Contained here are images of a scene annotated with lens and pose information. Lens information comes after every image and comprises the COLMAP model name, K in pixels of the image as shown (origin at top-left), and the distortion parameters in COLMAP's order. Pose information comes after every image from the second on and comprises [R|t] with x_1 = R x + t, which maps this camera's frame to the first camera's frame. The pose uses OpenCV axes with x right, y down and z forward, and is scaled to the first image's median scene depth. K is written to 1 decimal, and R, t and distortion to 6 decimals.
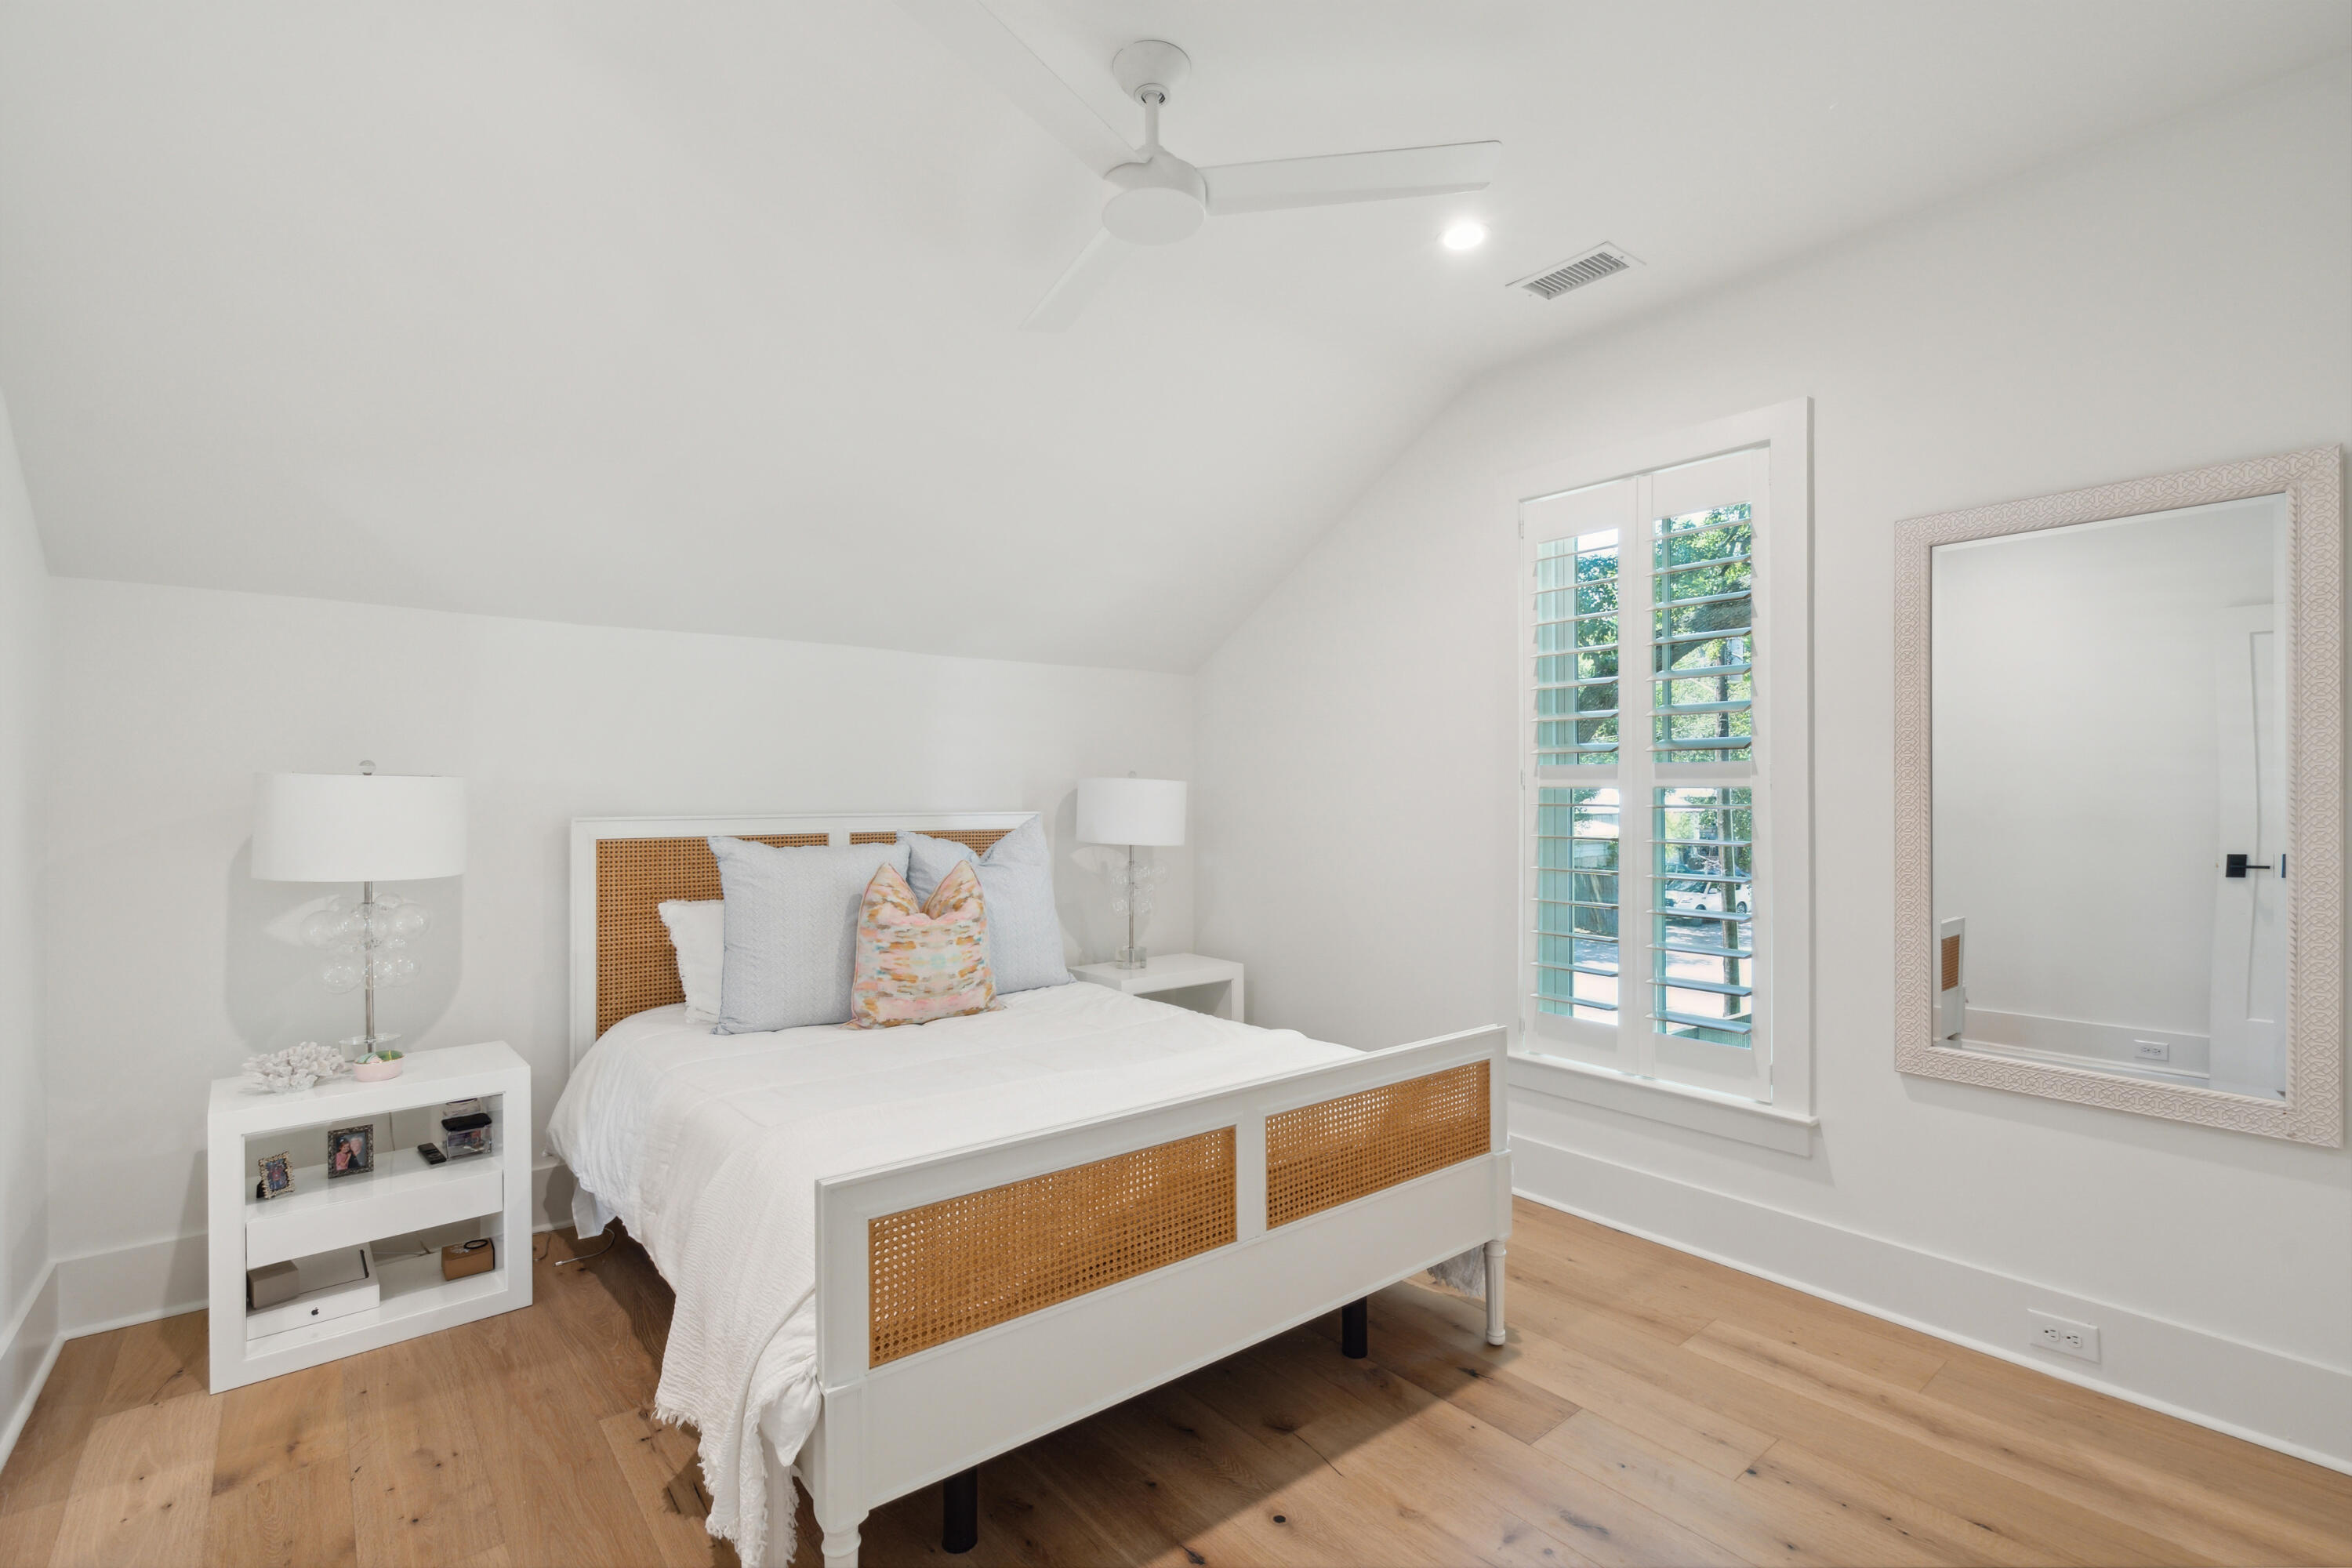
lens RADIAL K [[1087.9, 0, 1181.2], [0, 1087.9, 776.6], [0, 0, 1]] dist [-0.028577, 0.002681]
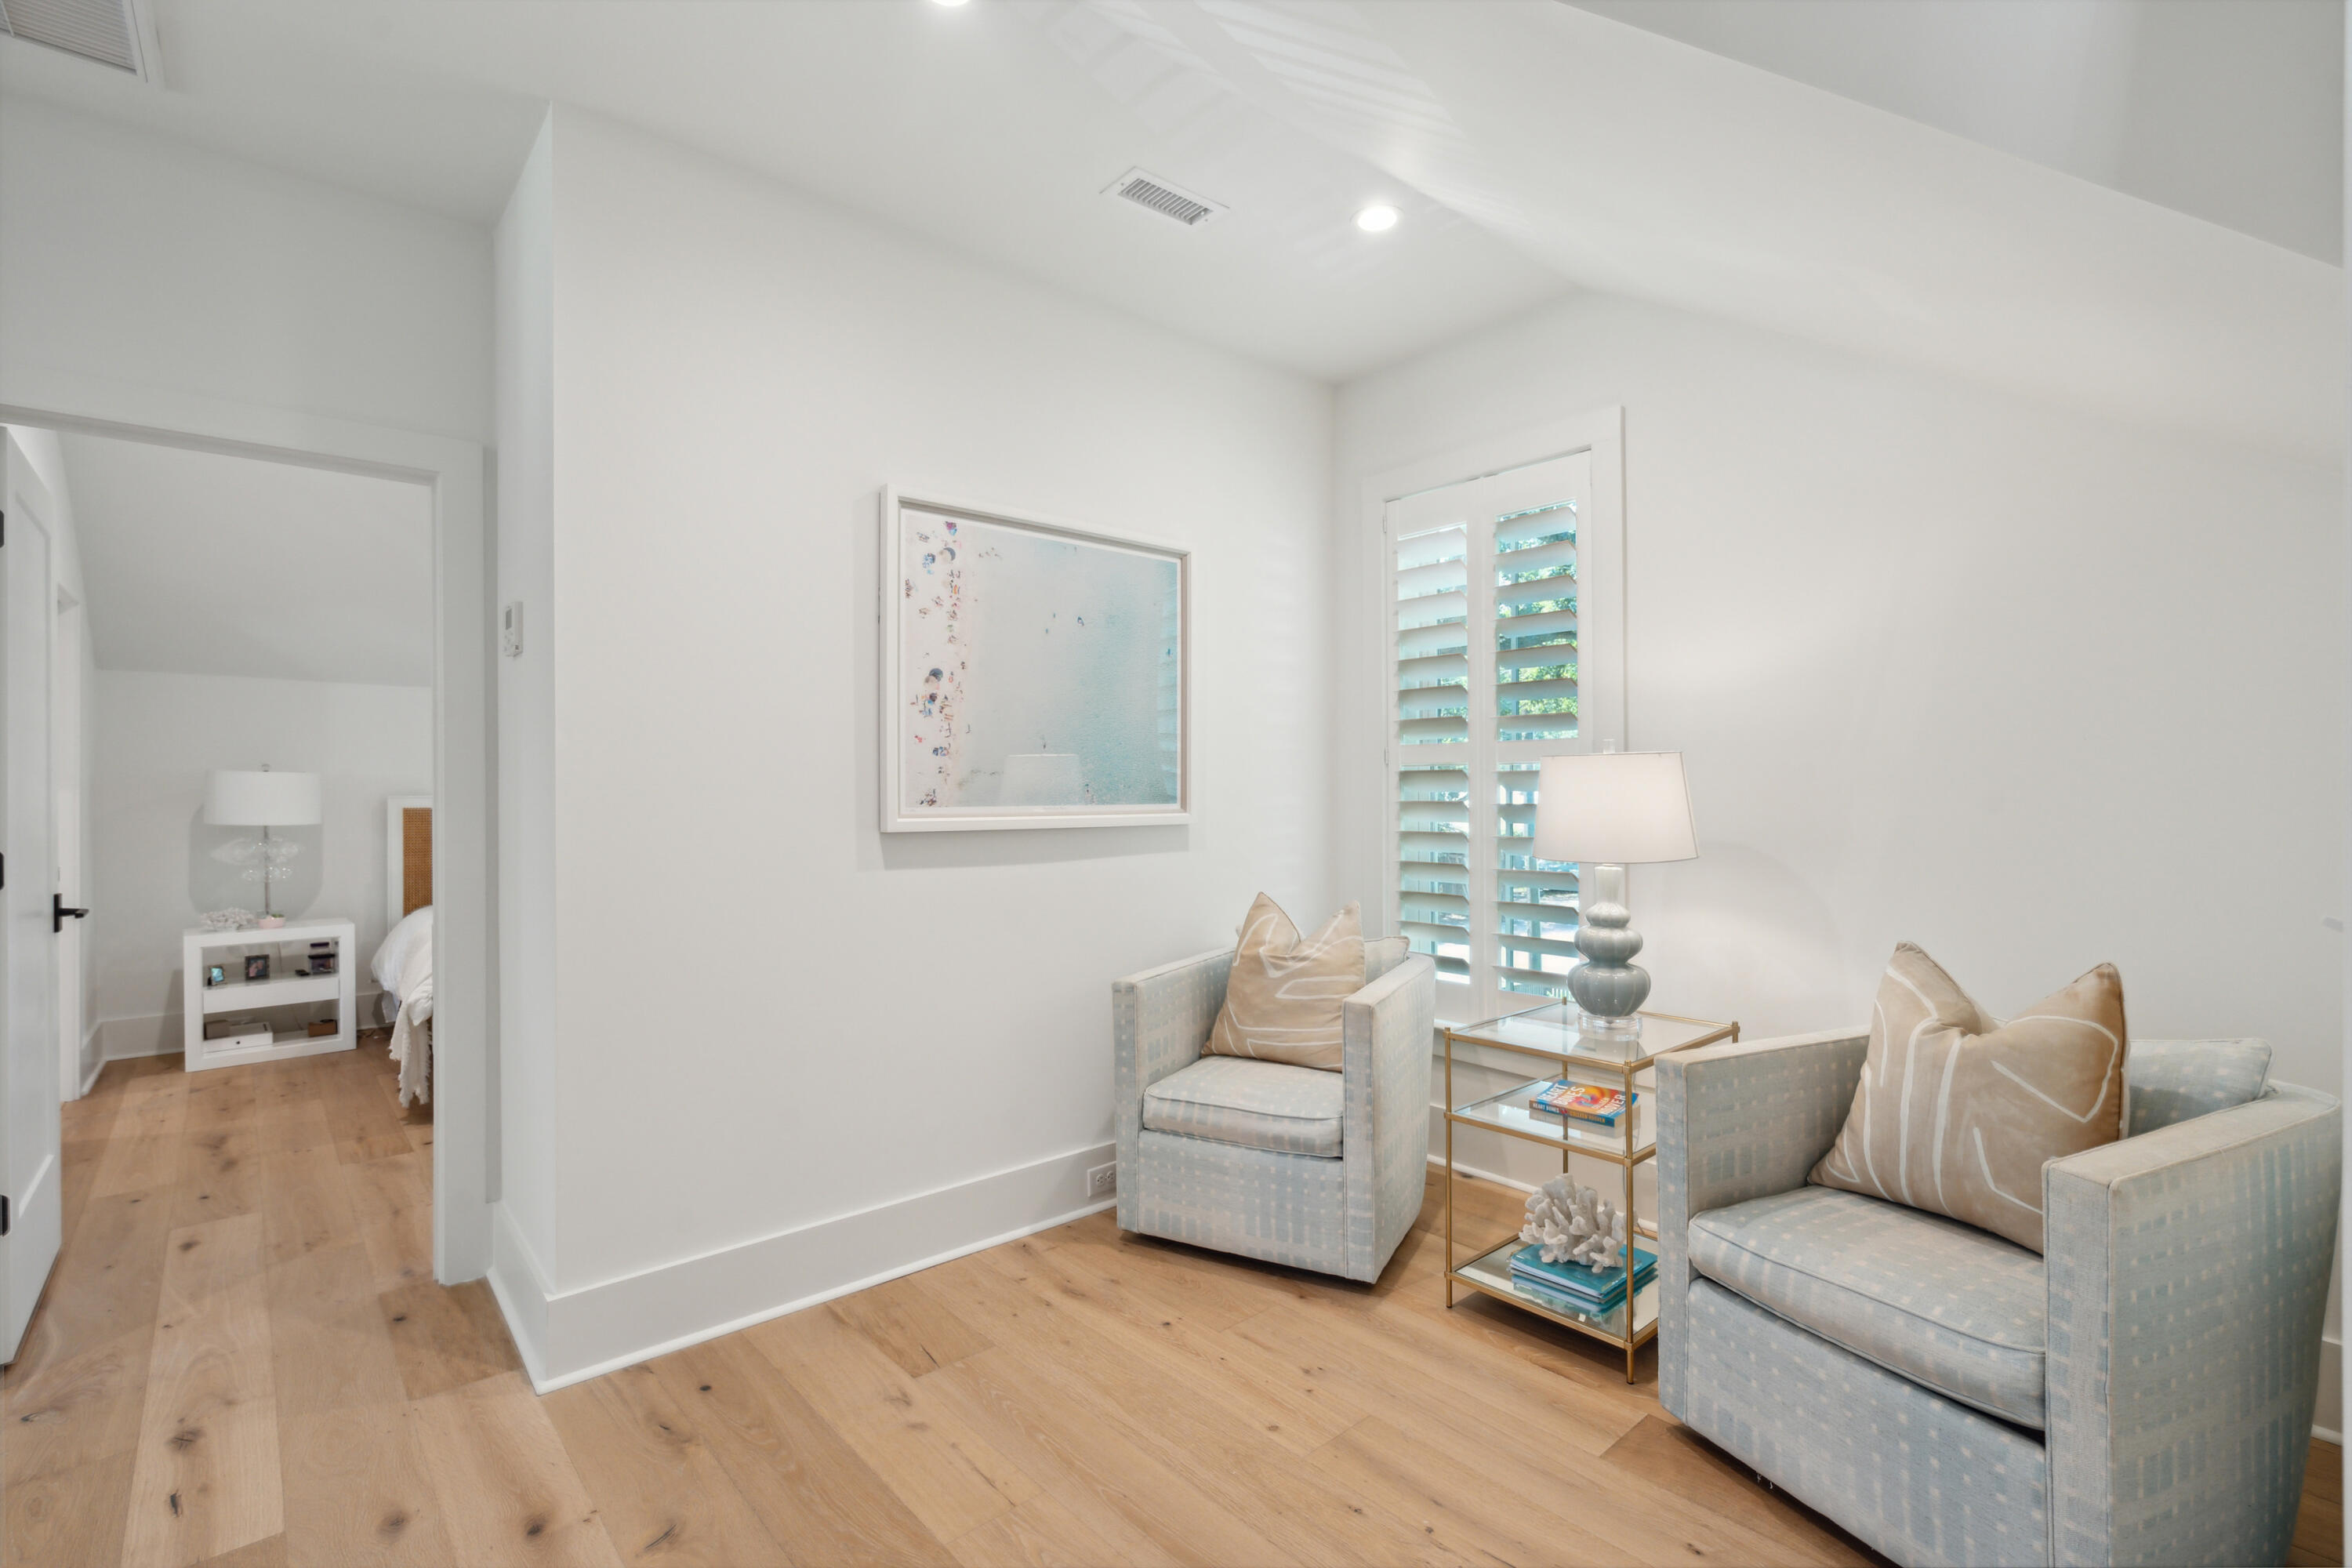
lens RADIAL K [[1087.9, 0, 1172.6], [0, 1087.9, 788.9], [0, 0, 1]] dist [-0.028577, 0.002681]
pose [[0.999208, -0.000725, 0.039794, 0.792227], [0.000342, 0.999954, 0.009631, 0.012868], [-0.039799, -0.009610, 0.999161, -0.980228]]
